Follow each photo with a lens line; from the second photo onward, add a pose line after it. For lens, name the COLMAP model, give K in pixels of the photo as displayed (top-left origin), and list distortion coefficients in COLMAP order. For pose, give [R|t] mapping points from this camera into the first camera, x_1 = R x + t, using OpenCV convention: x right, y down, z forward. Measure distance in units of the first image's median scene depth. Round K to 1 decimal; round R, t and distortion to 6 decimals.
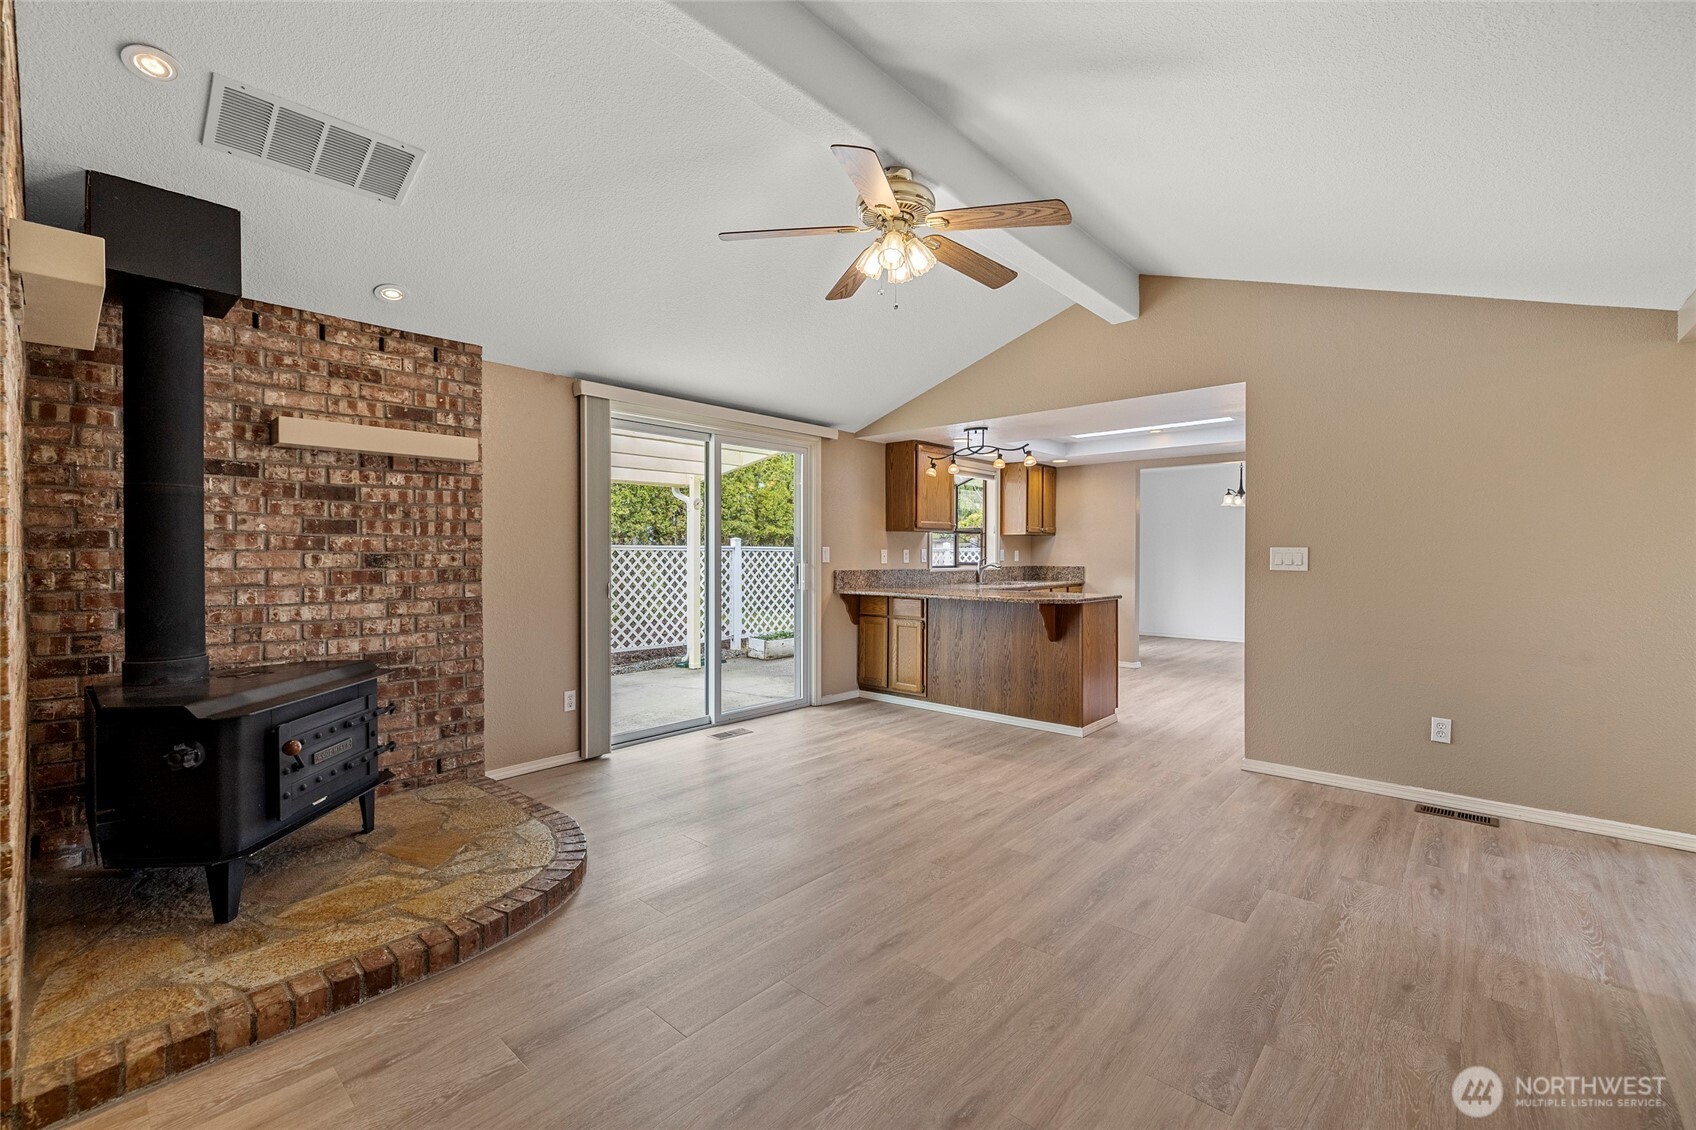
lens RADIAL K [[711.5, 0, 845.4], [0, 711.5, 557.7], [0, 0, 1]] dist [-0.000014, -0.000190]
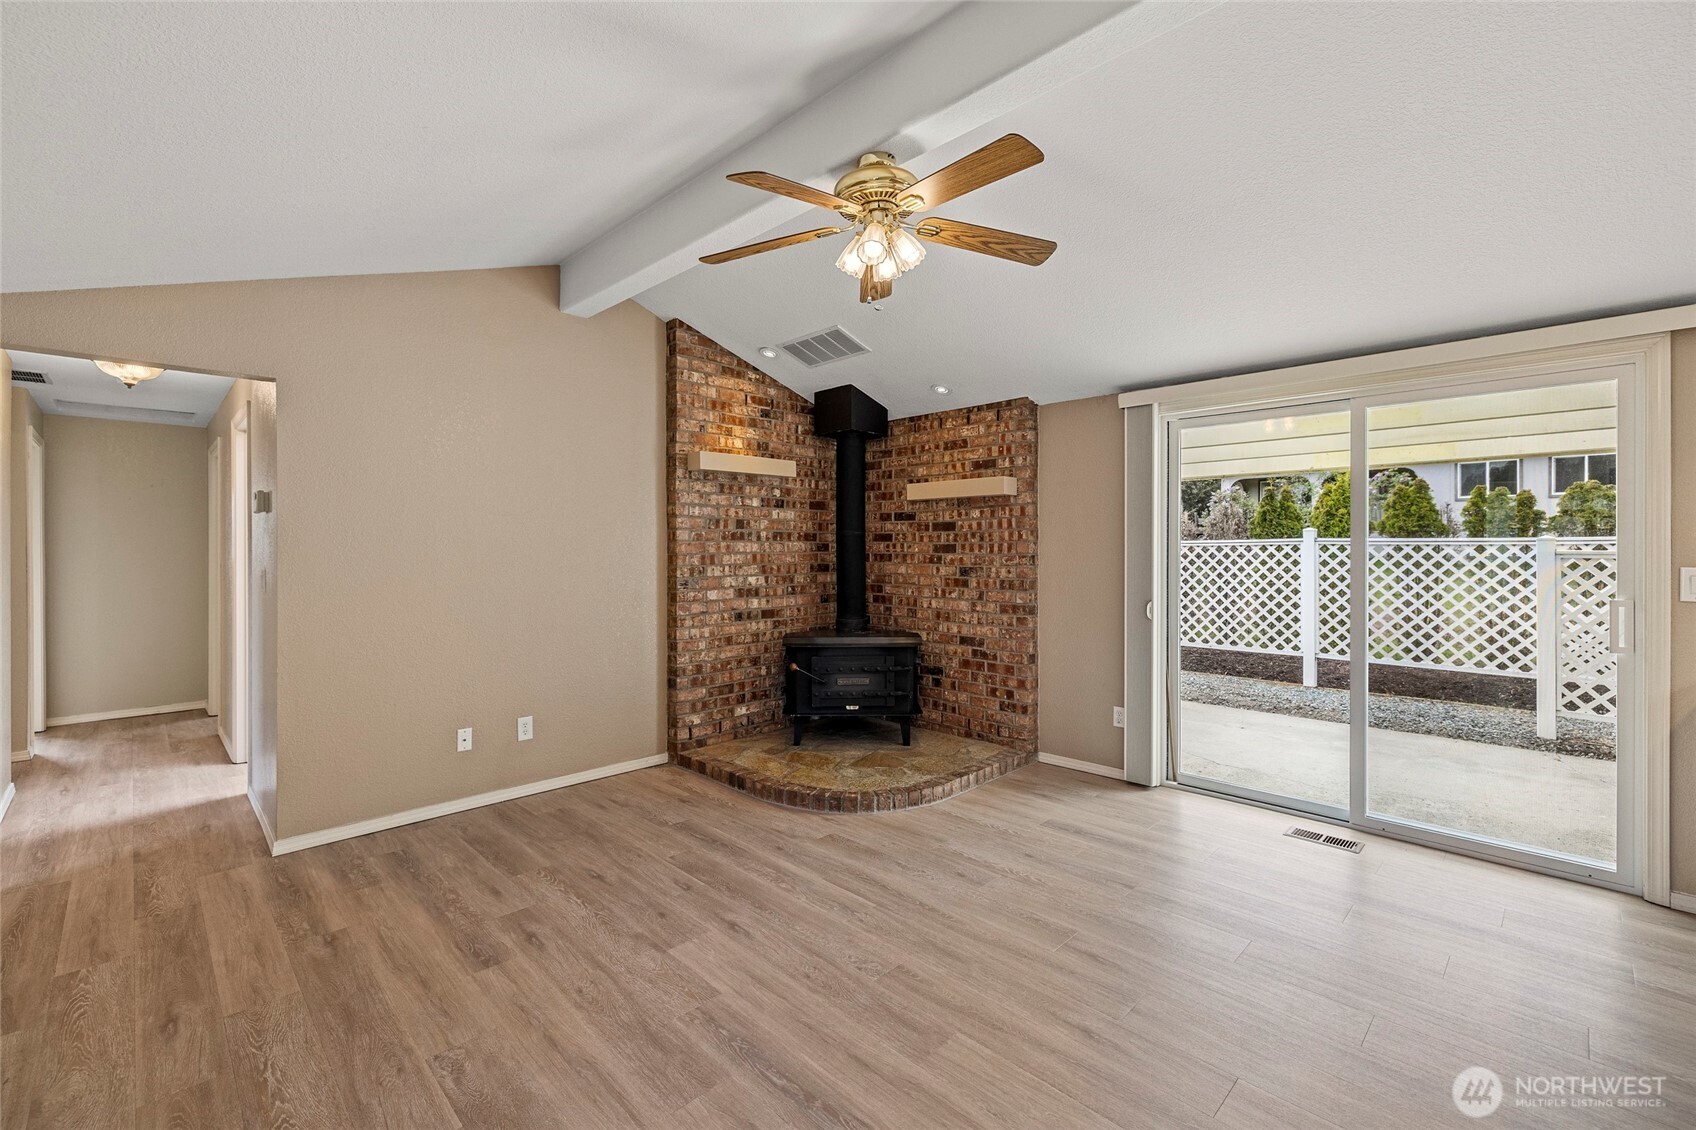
lens RADIAL K [[727.7, 0, 842.7], [0, 727.7, 553.1], [0, 0, 1]] dist [0.001009, 0.000075]
pose [[-0.065165, 0.006127, -0.997856, 0.824958], [-0.006086, 0.999960, 0.006537, -0.041498], [0.997856, 0.006499, -0.065125, 0.853410]]
